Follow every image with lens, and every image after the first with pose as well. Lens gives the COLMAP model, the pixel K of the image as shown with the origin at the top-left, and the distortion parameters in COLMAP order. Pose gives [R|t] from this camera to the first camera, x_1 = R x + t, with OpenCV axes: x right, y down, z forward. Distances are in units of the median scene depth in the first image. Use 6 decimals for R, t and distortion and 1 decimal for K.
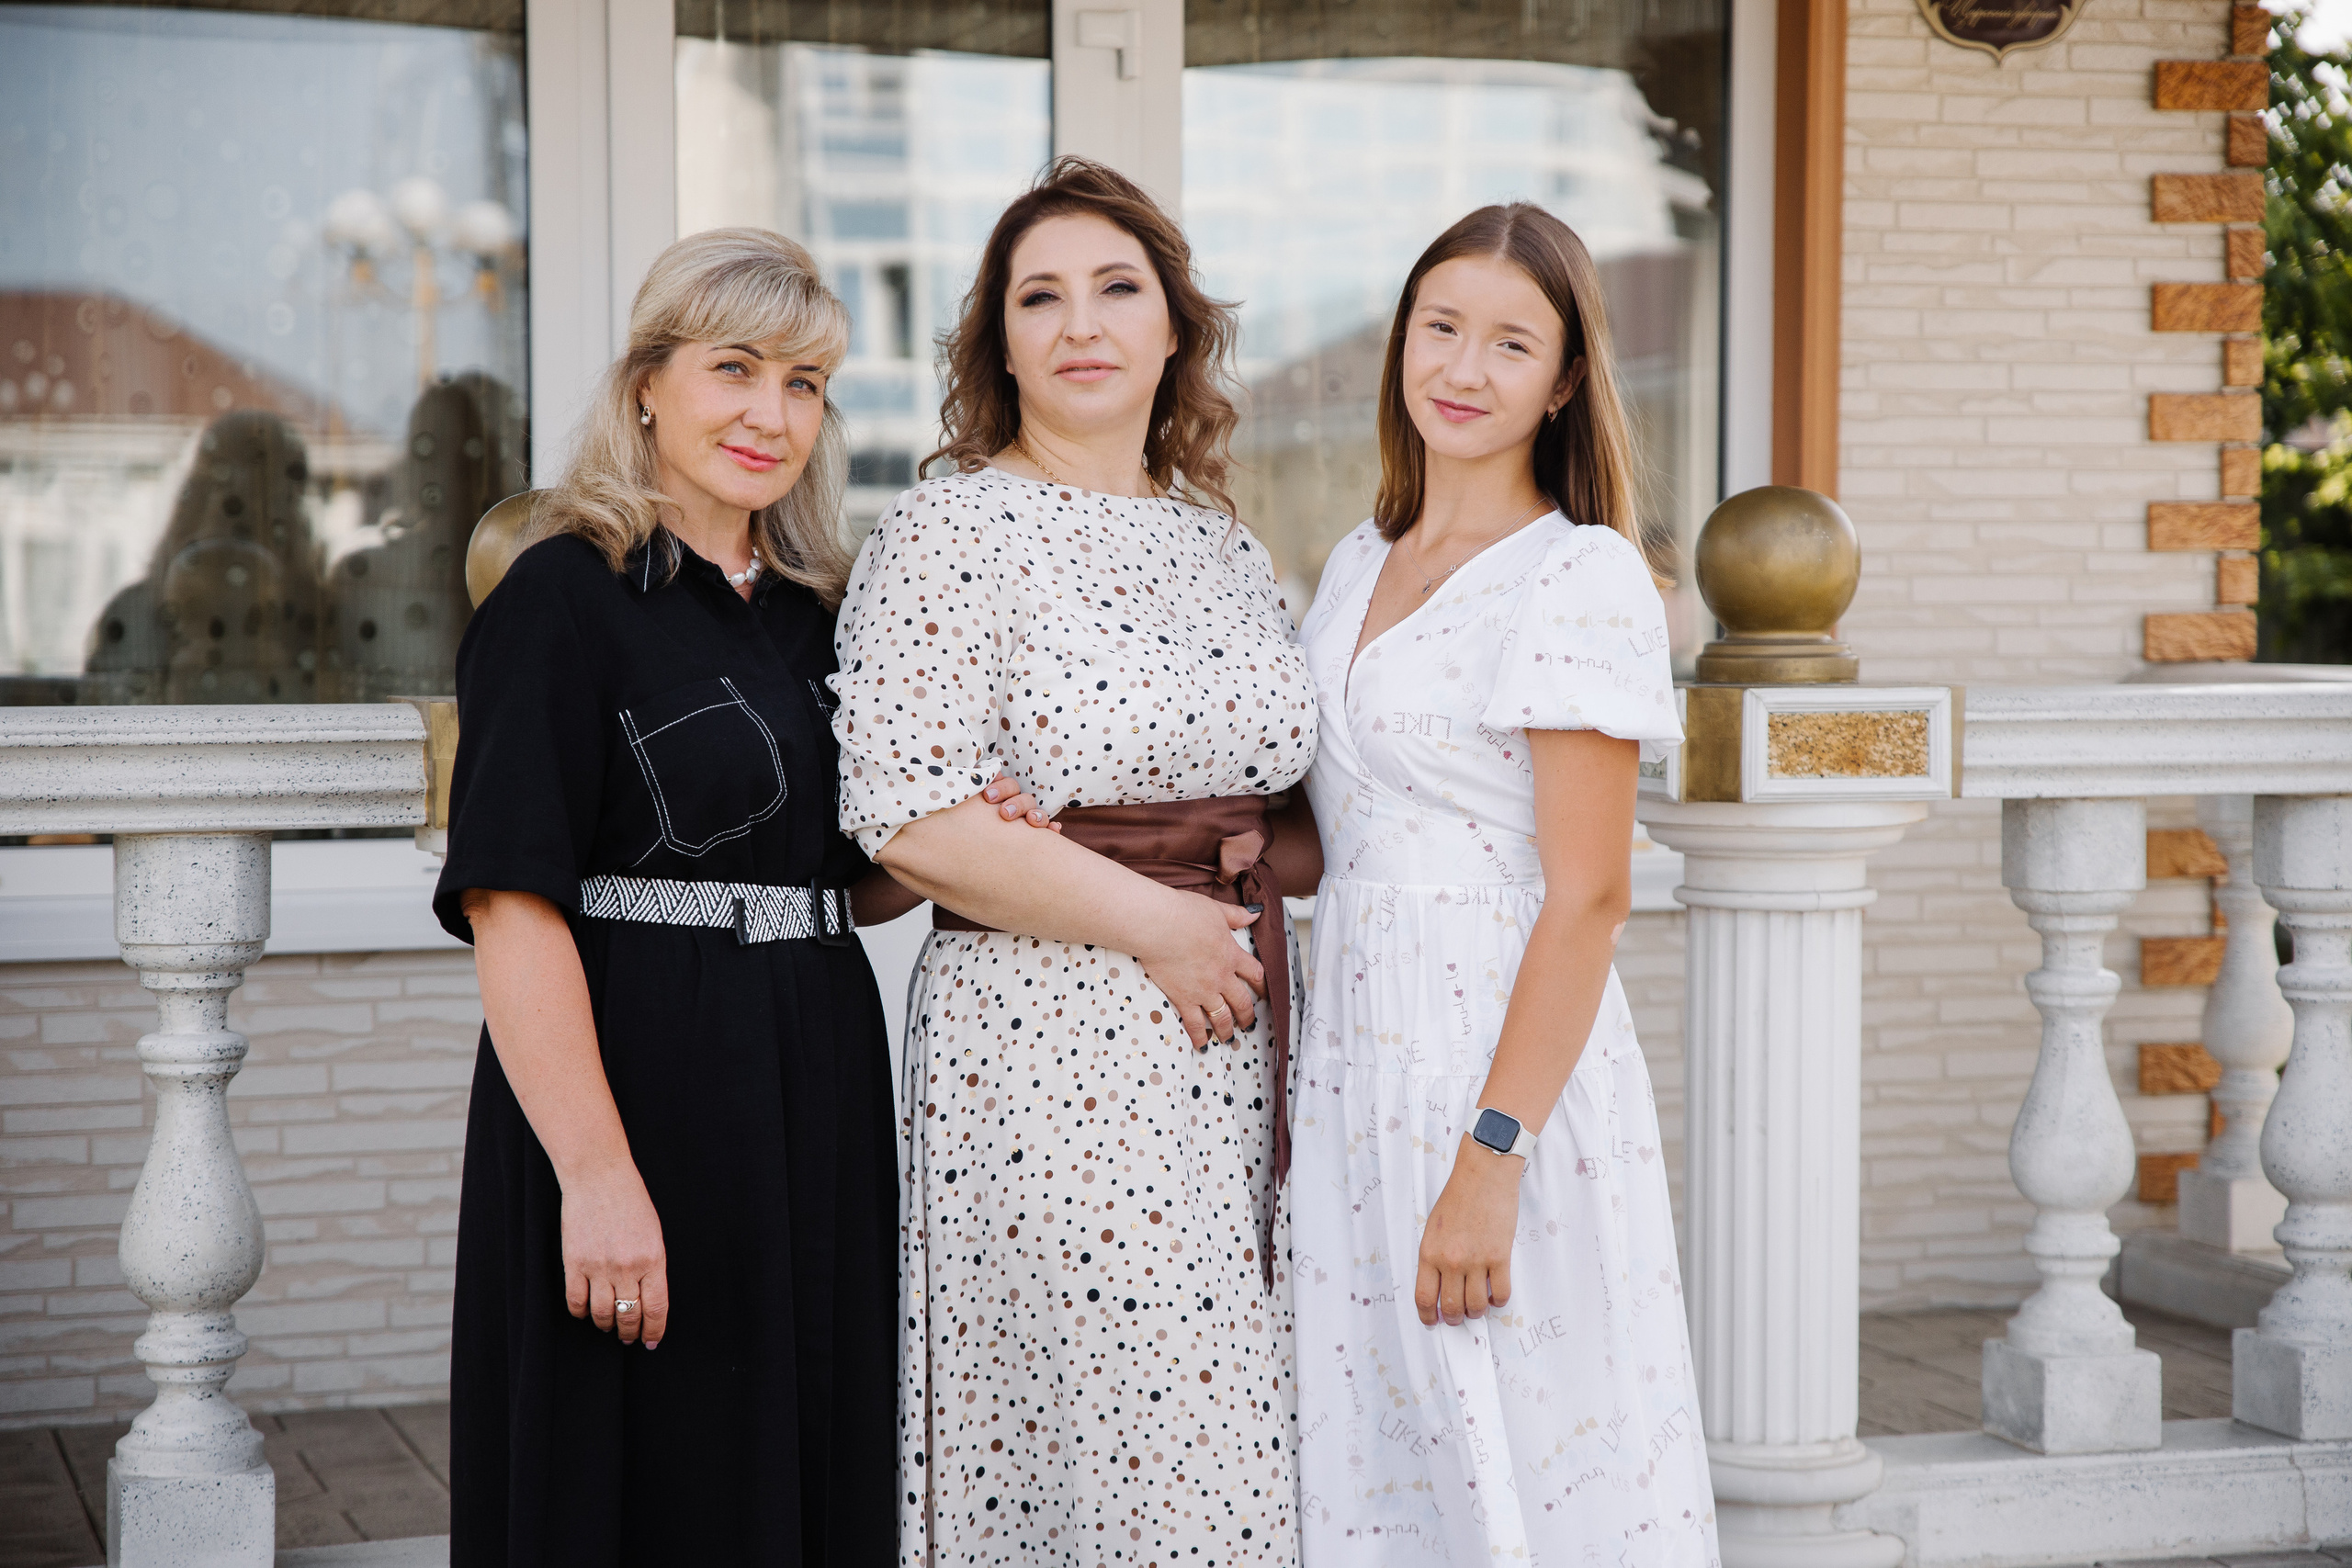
lens RADIAL K [[4568.7, 0, 1176.0], [0, 4568.7, 784.0], [0, 0, 1]] dist [0.211726, 0.000424]
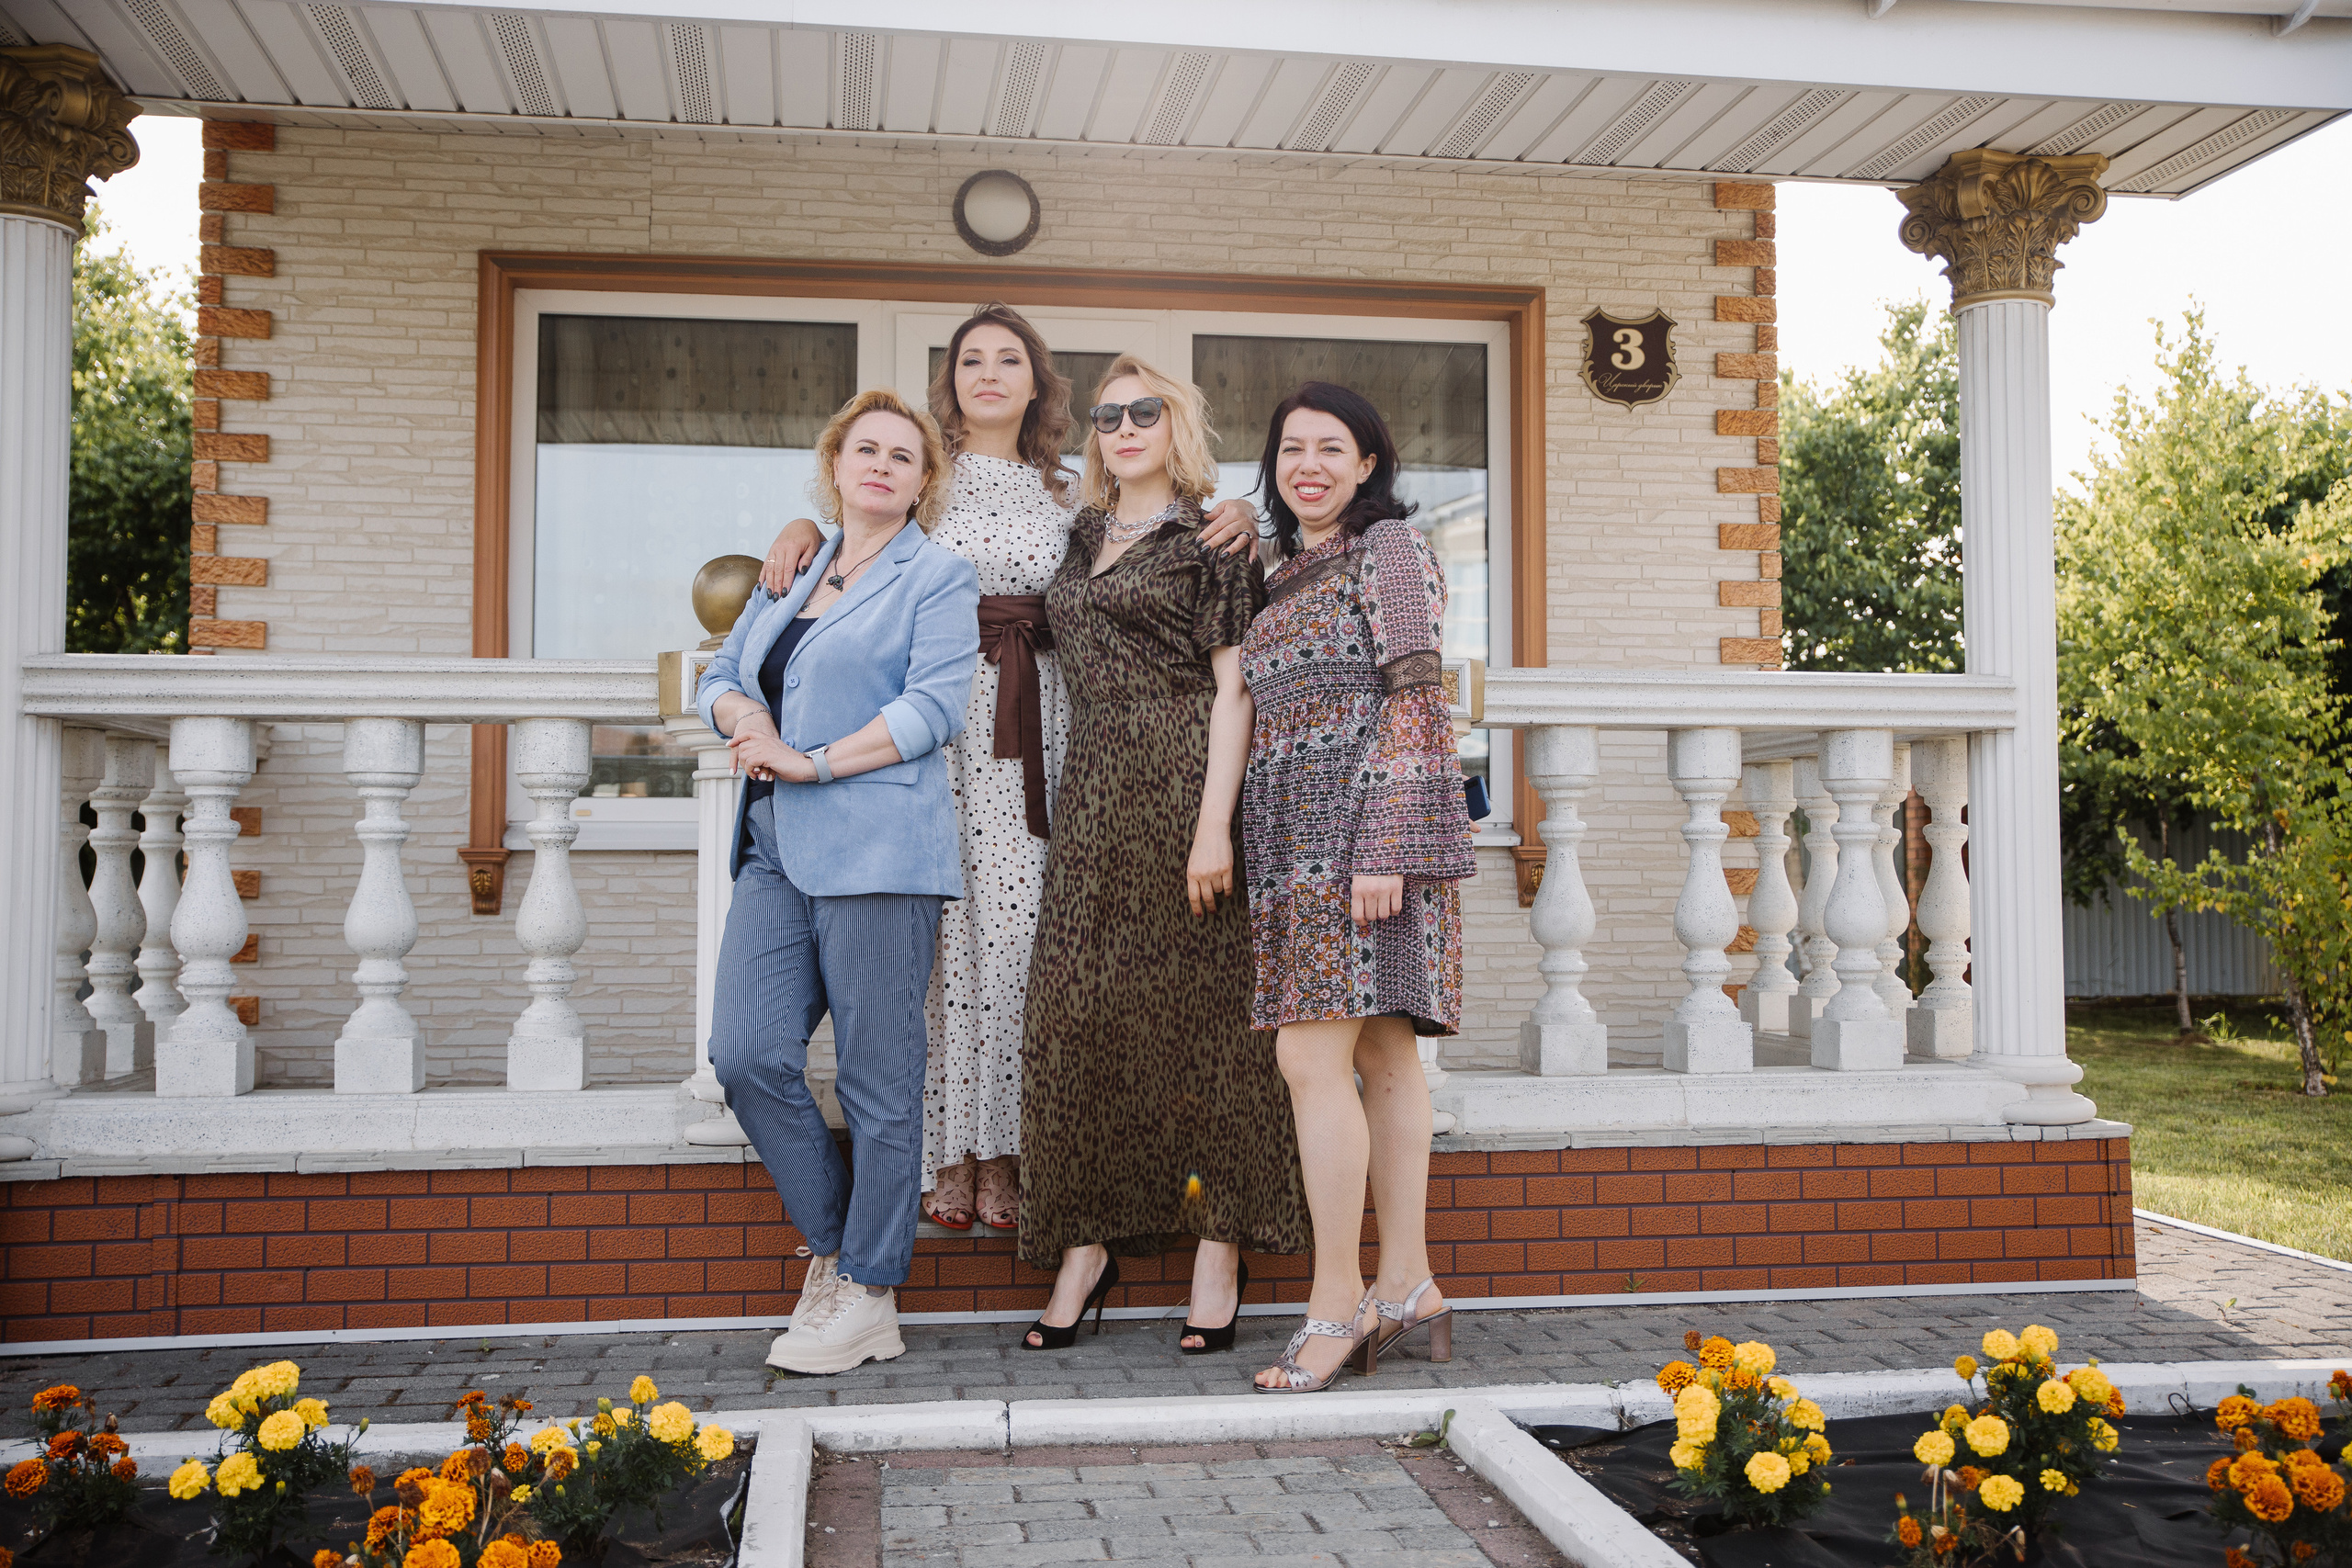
lens RADIAL K [[2325.9, 0, 1182.1], [0, 2325.9, 767.9], [0, 0, 1]] dist [-0.065427, 0.162574]
pose [[0.984738, -0.009074, -0.173805, 0.162007], [-0.007419, 0.995544, -0.094008, 0.085392], [0.173884, 0.093863, 0.980283, 0.034696]]
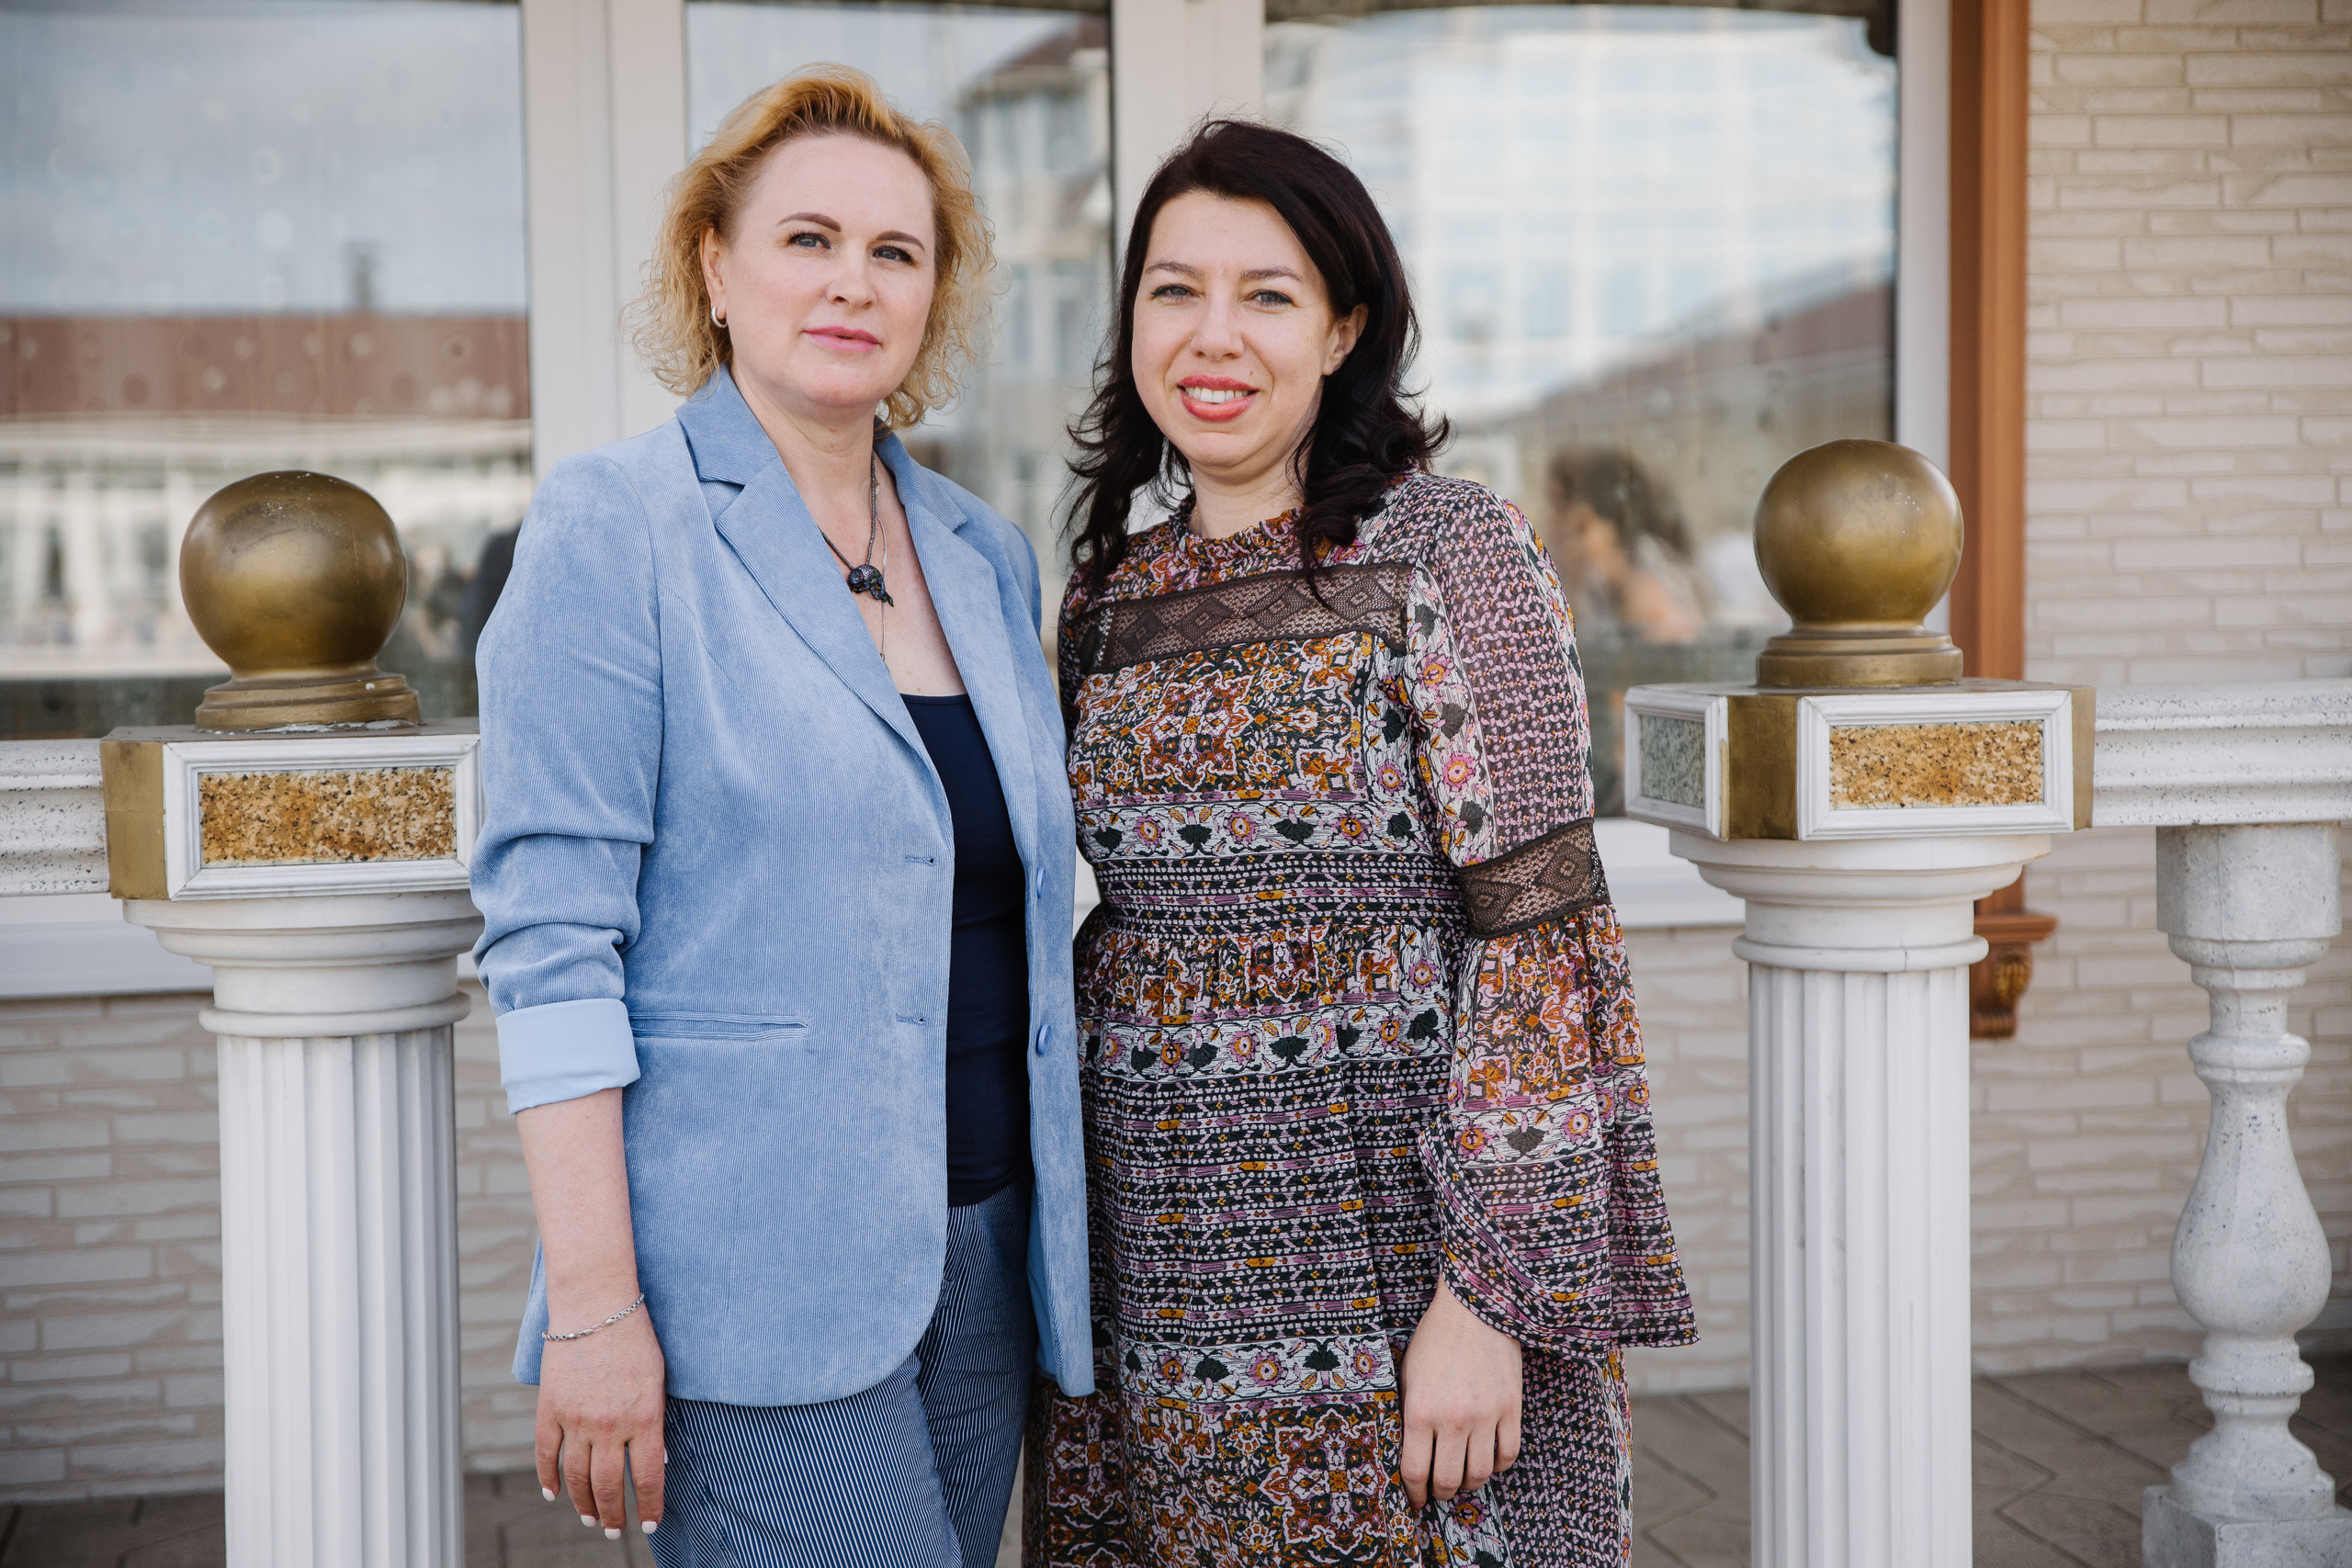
lens RADIAL K [[3819.1, 0, 1154.5], [0, 3819.1, 759.9], [0, 0, 1]] dist [0.110009, 0.161518]
pose [[0.991619, -0.008928, -0.128890, 0.072506], [0.010620, 0.999866, 0.012445, -0.014160], [0.128761, -0.013710, 0.991581, 0.241533]]
